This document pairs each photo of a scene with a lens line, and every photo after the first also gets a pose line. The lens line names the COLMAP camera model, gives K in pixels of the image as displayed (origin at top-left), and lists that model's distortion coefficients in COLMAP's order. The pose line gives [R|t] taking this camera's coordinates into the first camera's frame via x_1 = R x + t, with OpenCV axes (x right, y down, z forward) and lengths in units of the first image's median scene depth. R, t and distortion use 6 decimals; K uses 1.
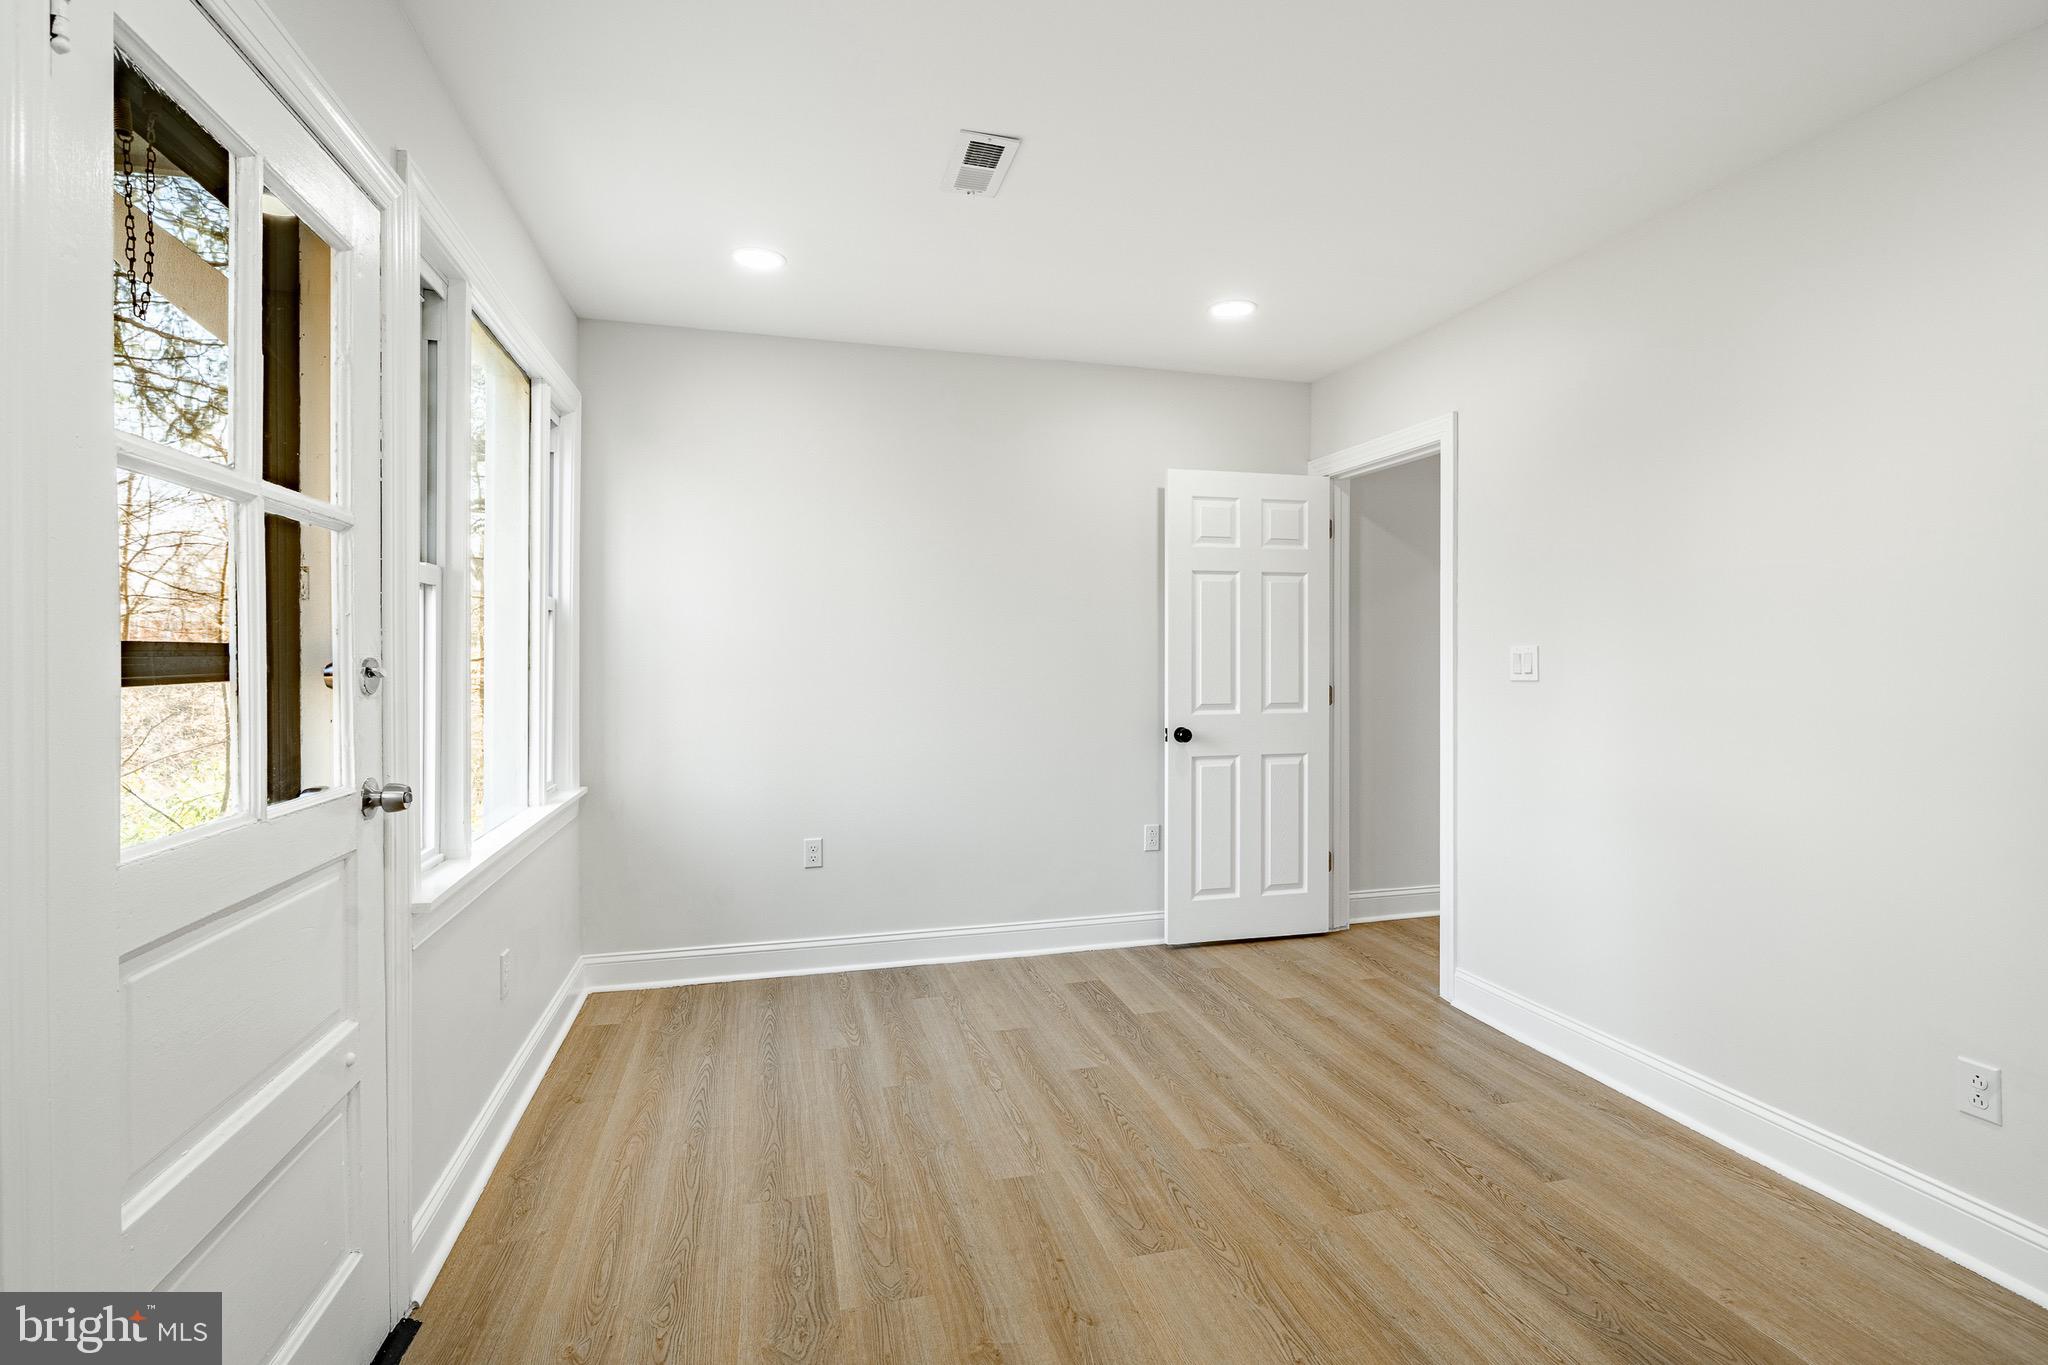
lens RADIAL K [[936.3, 0, 995.6], [0, 936.3, 652.7], [0, 0, 1]] dist [-0.000614, -0.000132]
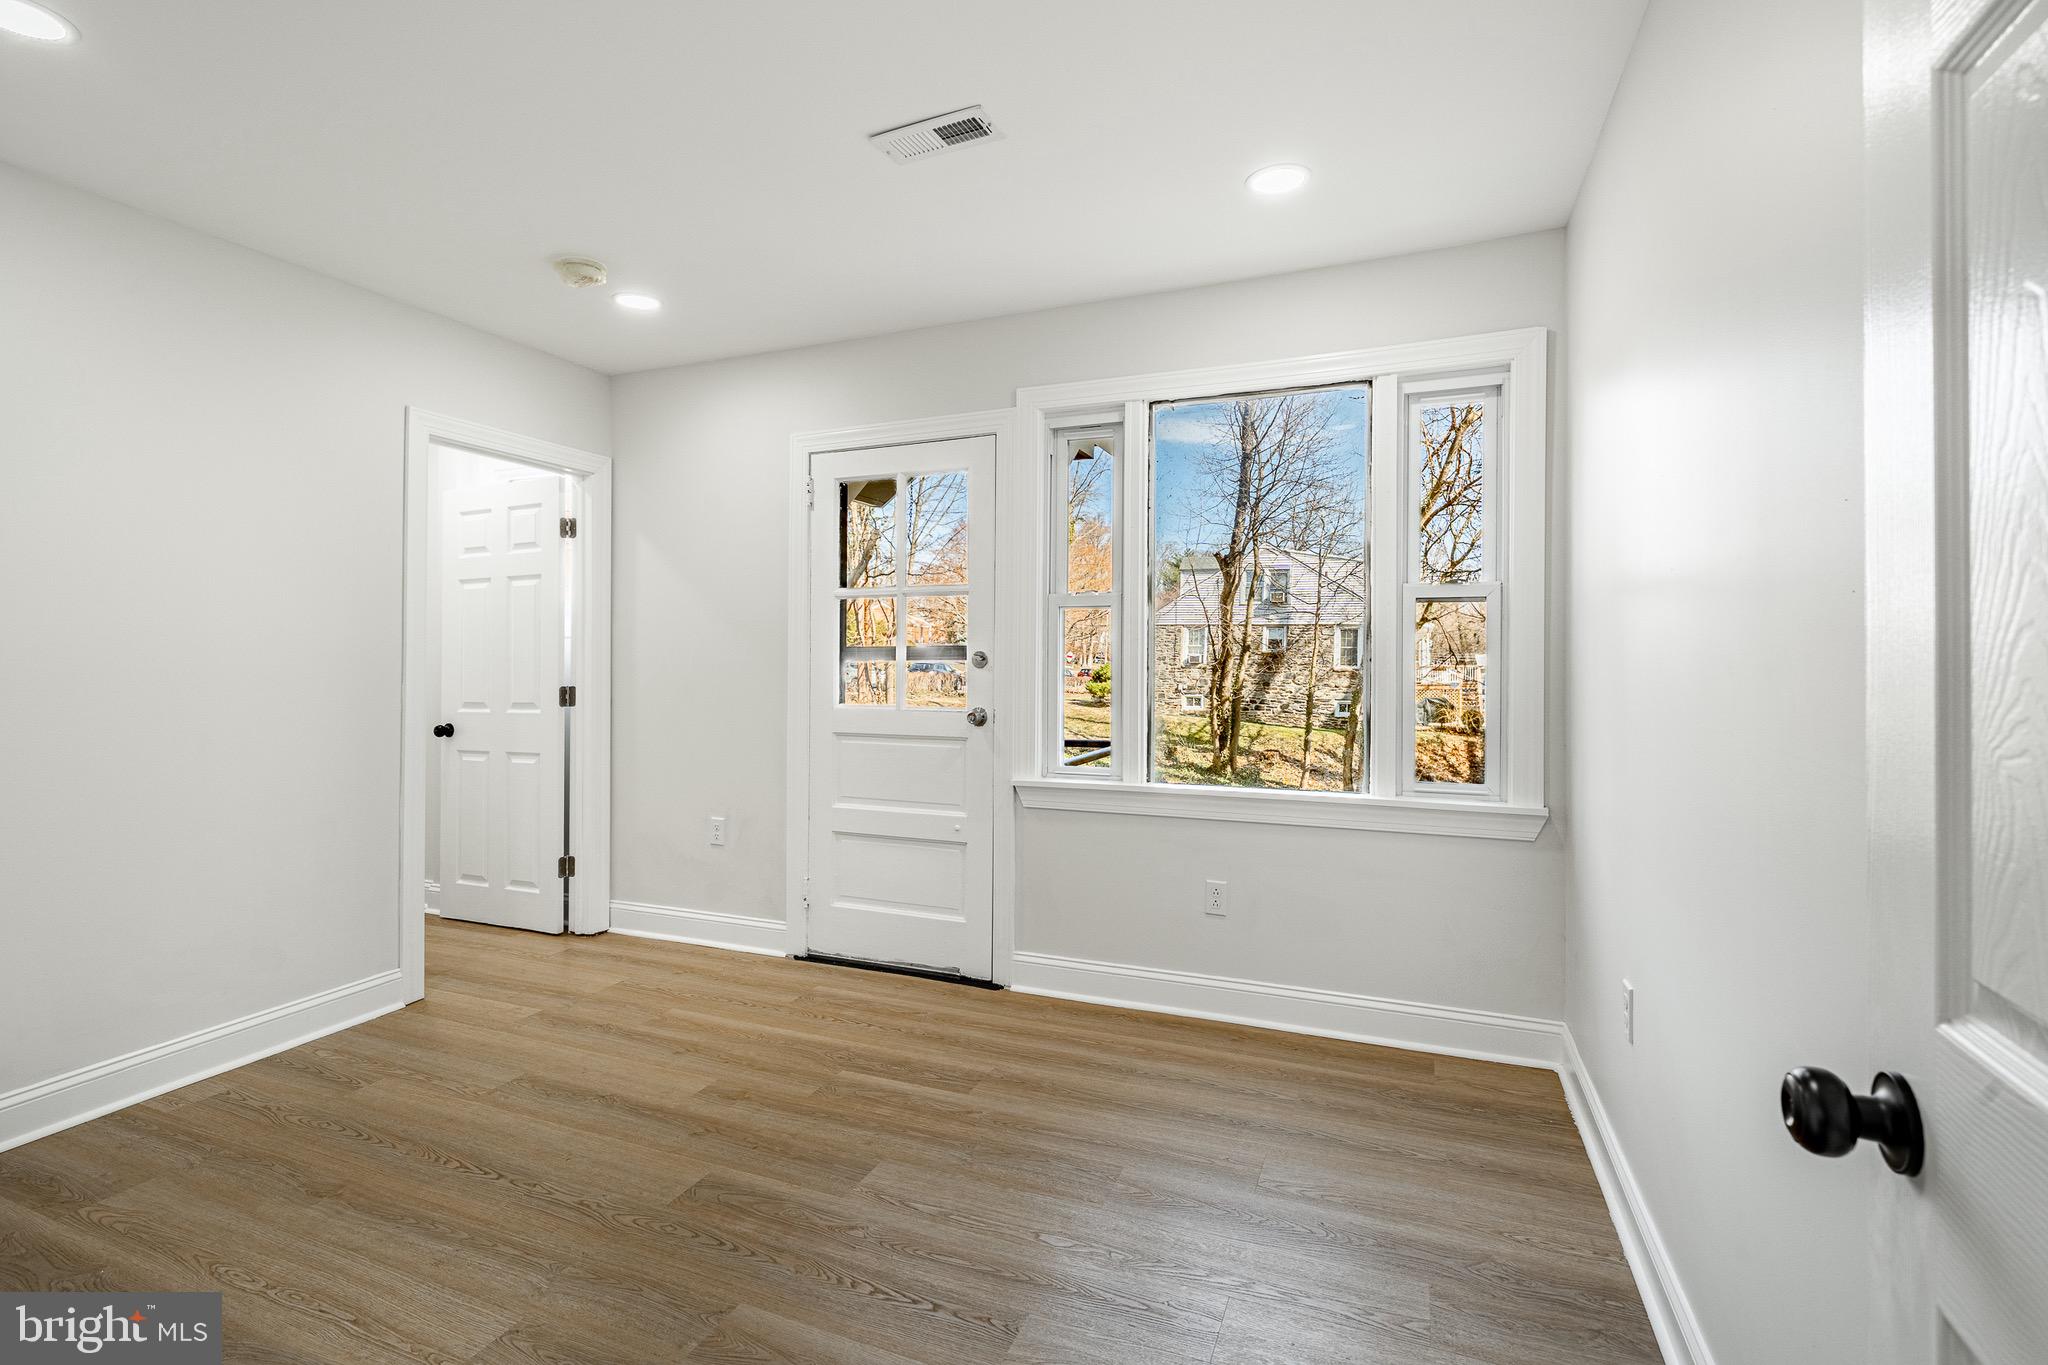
lens RADIAL K [[936.3, 0, 995.6], [0, 936.3, 652.7], [0, 0, 1]] dist [-0.000614, -0.000132]
pose [[-0.601783, 0.004960, -0.798644, 0.710516], [0.009128, 0.999958, -0.000668, 0.020039], [0.798608, -0.007692, -0.601803, 1.677863]]
